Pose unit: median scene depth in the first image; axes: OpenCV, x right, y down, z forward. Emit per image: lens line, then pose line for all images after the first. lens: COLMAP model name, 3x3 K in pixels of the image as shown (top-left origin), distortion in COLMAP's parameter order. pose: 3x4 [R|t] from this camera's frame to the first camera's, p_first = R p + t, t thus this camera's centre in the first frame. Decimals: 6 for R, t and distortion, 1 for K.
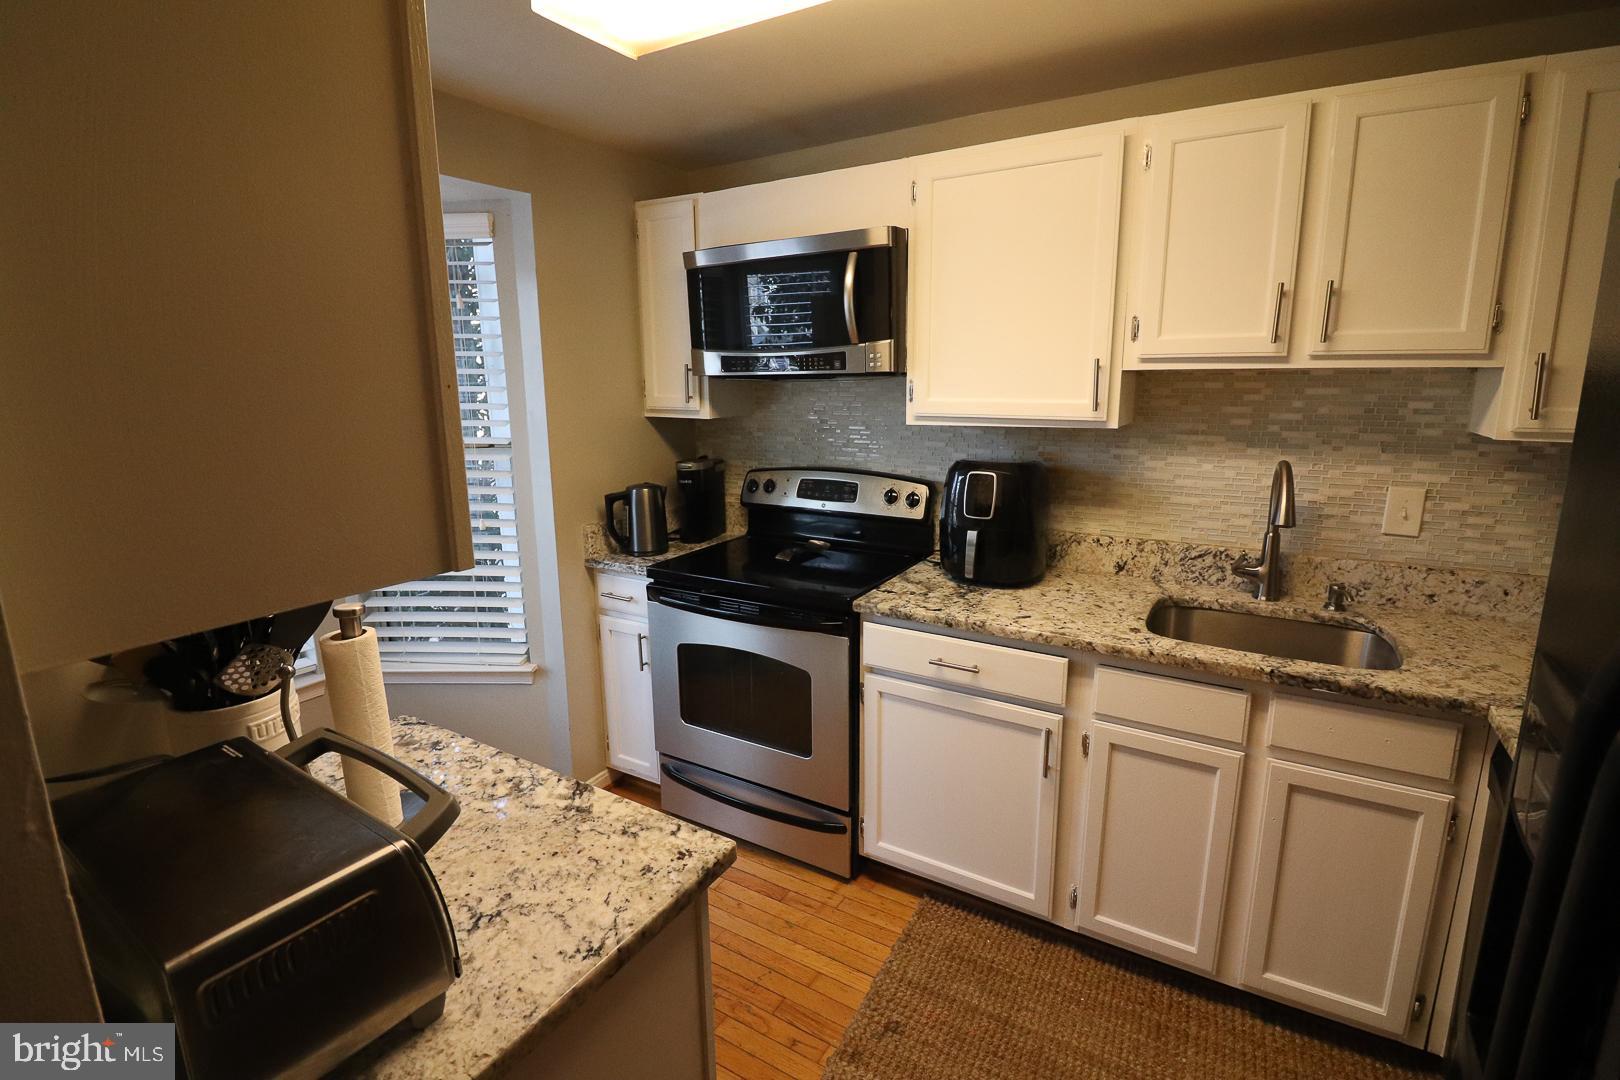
lens RADIAL K [[749.5, 0, 804.7], [0, 749.5, 522.1], [0, 0, 1]] dist [-0.001344, -0.012351]
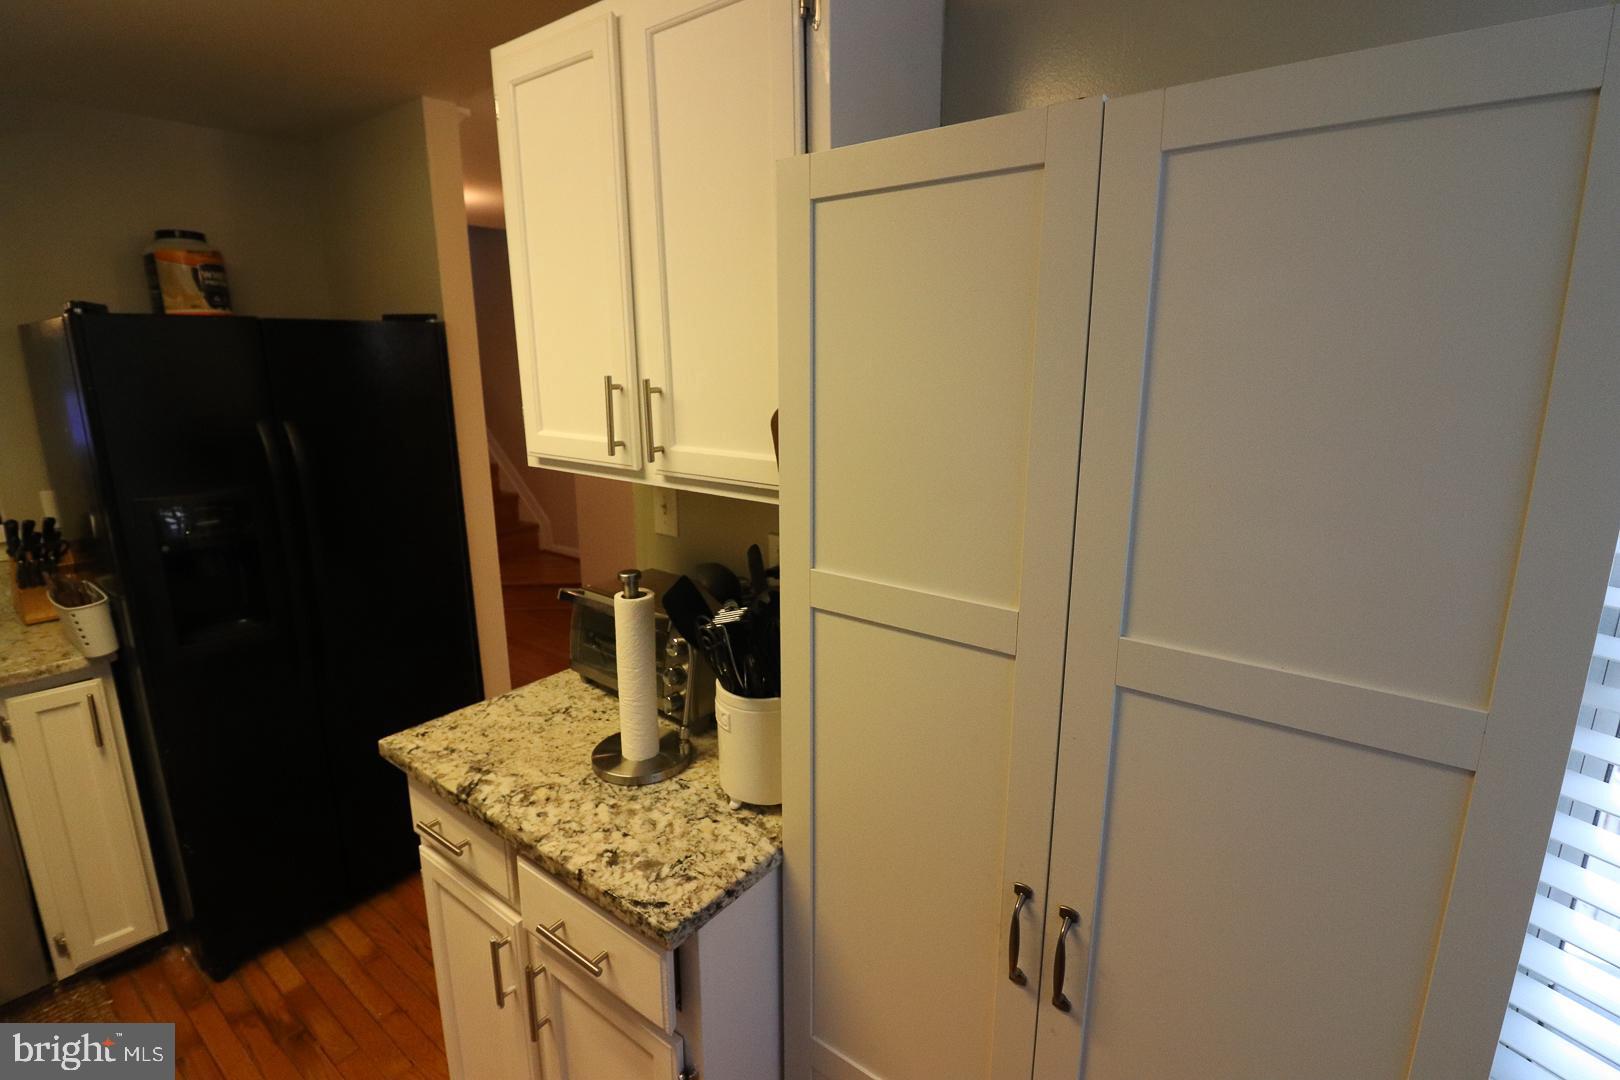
lens RADIAL K [[749.5, 0, 804.7], [0, 749.5, 522.1], [0, 0, 1]] dist [-0.001344, -0.012351]
pose [[-0.993687, -0.006733, 0.111982, -0.484766], [0.038935, 0.915452, 0.400539, -0.210429], [-0.105211, 0.402370, -0.909411, 0.965710]]
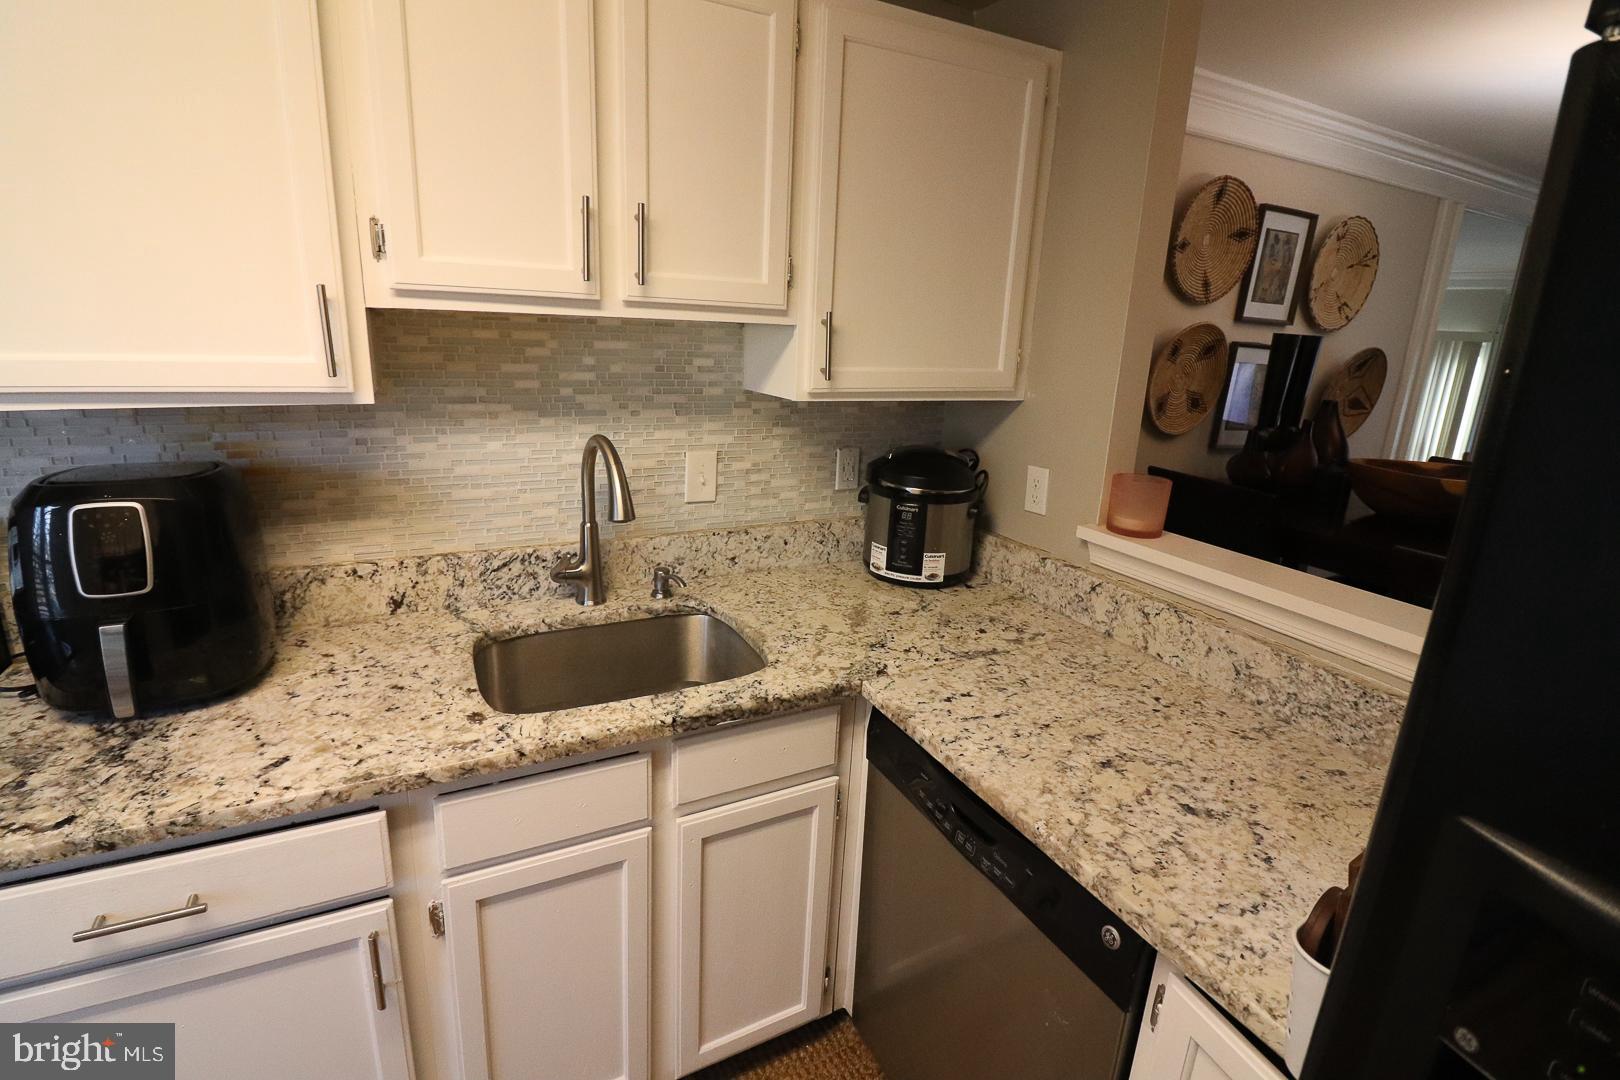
lens RADIAL K [[749.5, 0, 804.7], [0, 749.5, 522.1], [0, 0, 1]] dist [-0.001344, -0.012351]
pose [[0.521661, -0.184448, 0.832976, 0.068794], [0.116992, 0.982592, 0.144310, -0.072206], [-0.845093, 0.022171, 0.534159, 0.353450]]
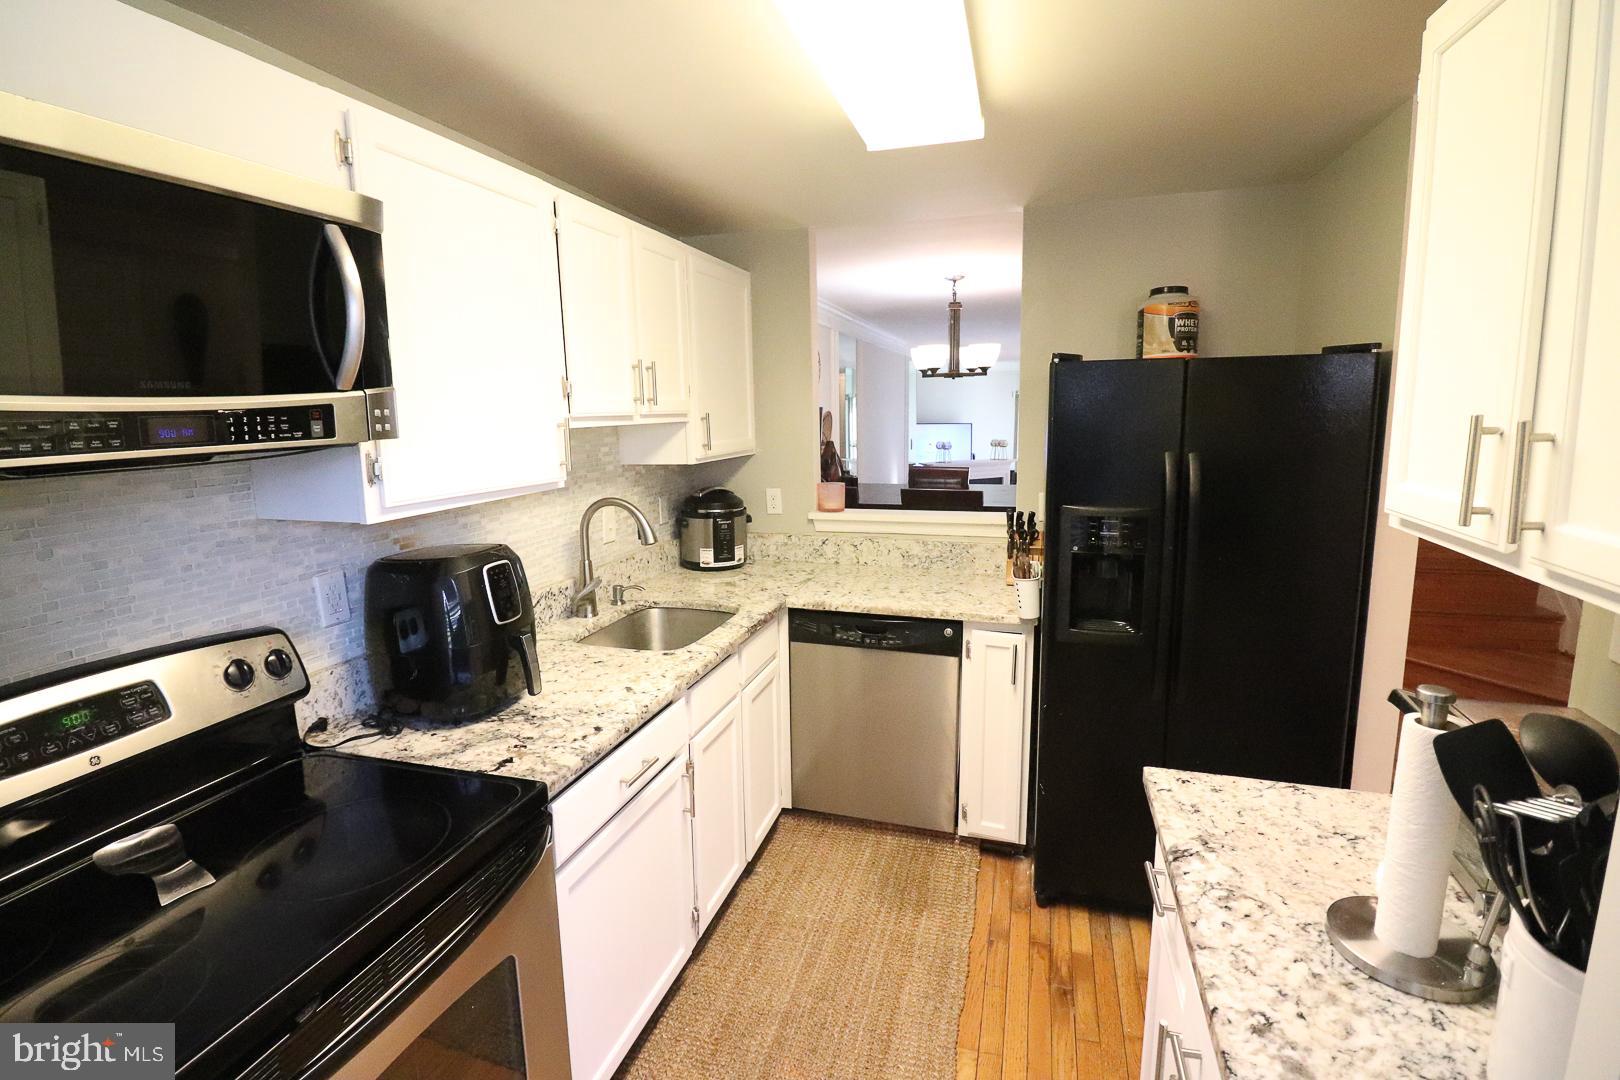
lens RADIAL K [[749.5, 0, 804.7], [0, 749.5, 522.1], [0, 0, 1]] dist [-0.001344, -0.012351]
pose [[-0.240689, -0.132495, 0.961516, -0.581459], [0.211098, 0.959779, 0.185098, -0.184737], [-0.947368, 0.247525, -0.203039, 0.855900]]
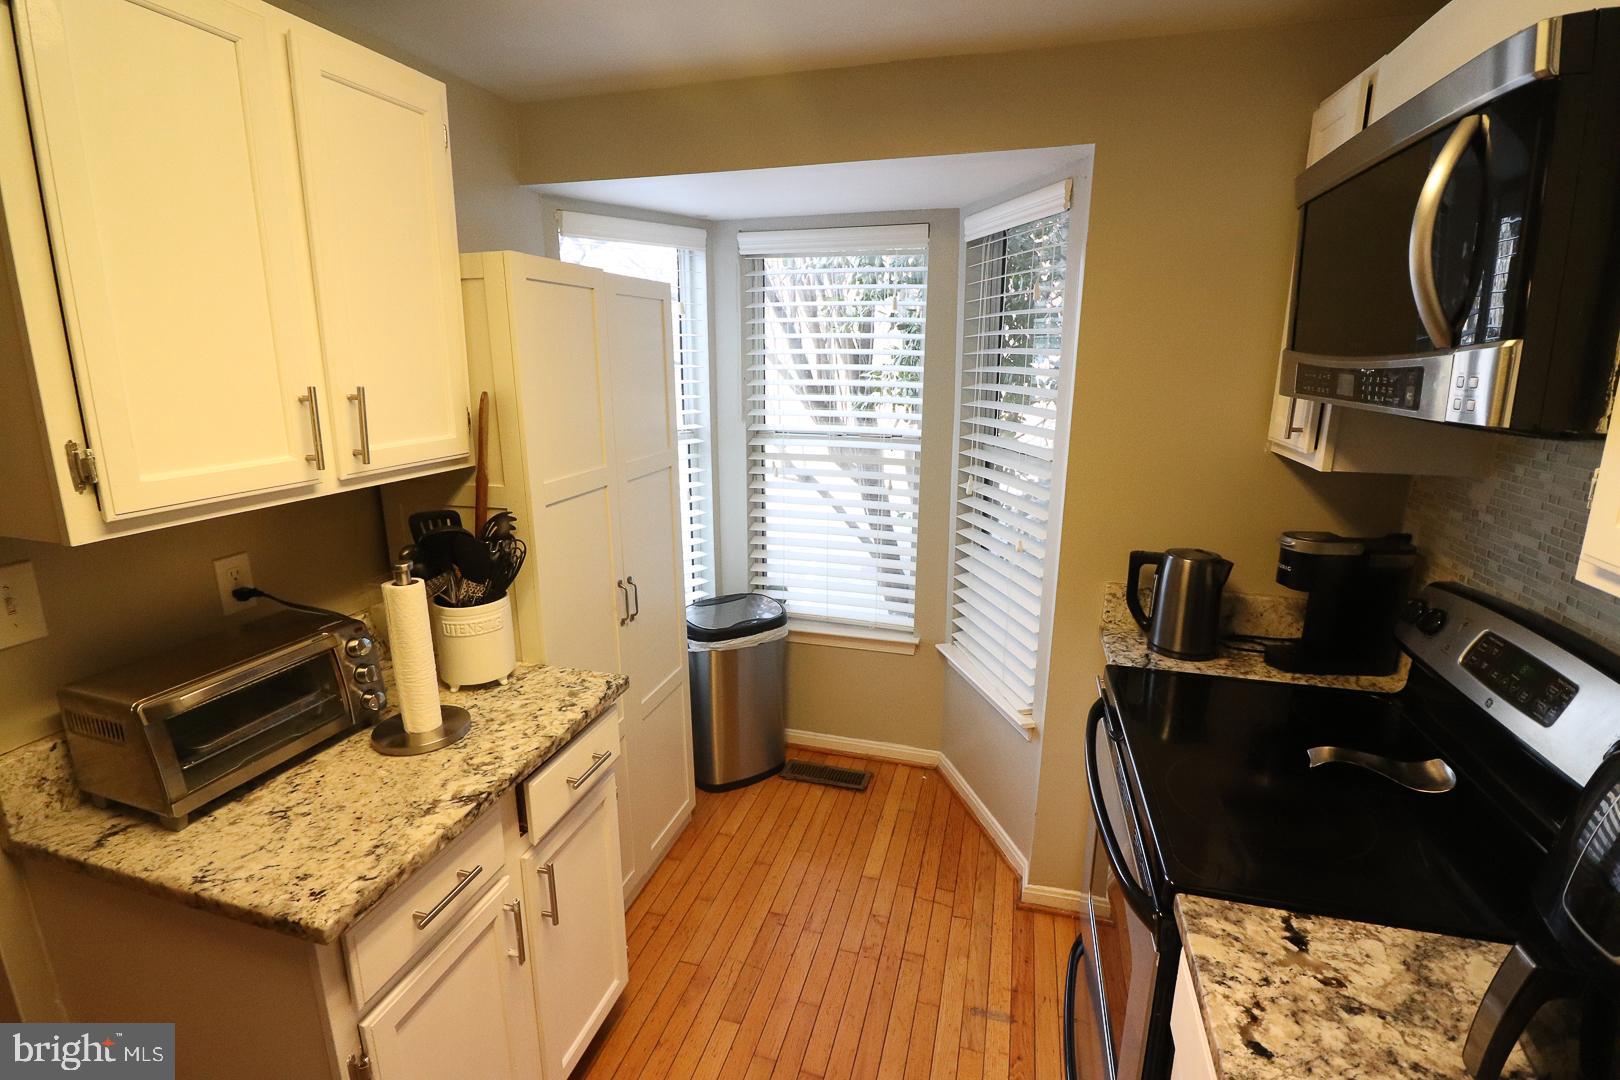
lens RADIAL K [[749.5, 0, 804.7], [0, 749.5, 522.1], [0, 0, 1]] dist [-0.001344, -0.012351]
pose [[0.262793, 0.227446, -0.937661, 0.393447], [-0.194550, 0.964349, 0.179395, -0.161109], [0.945035, 0.135278, 0.297674, 0.596325]]
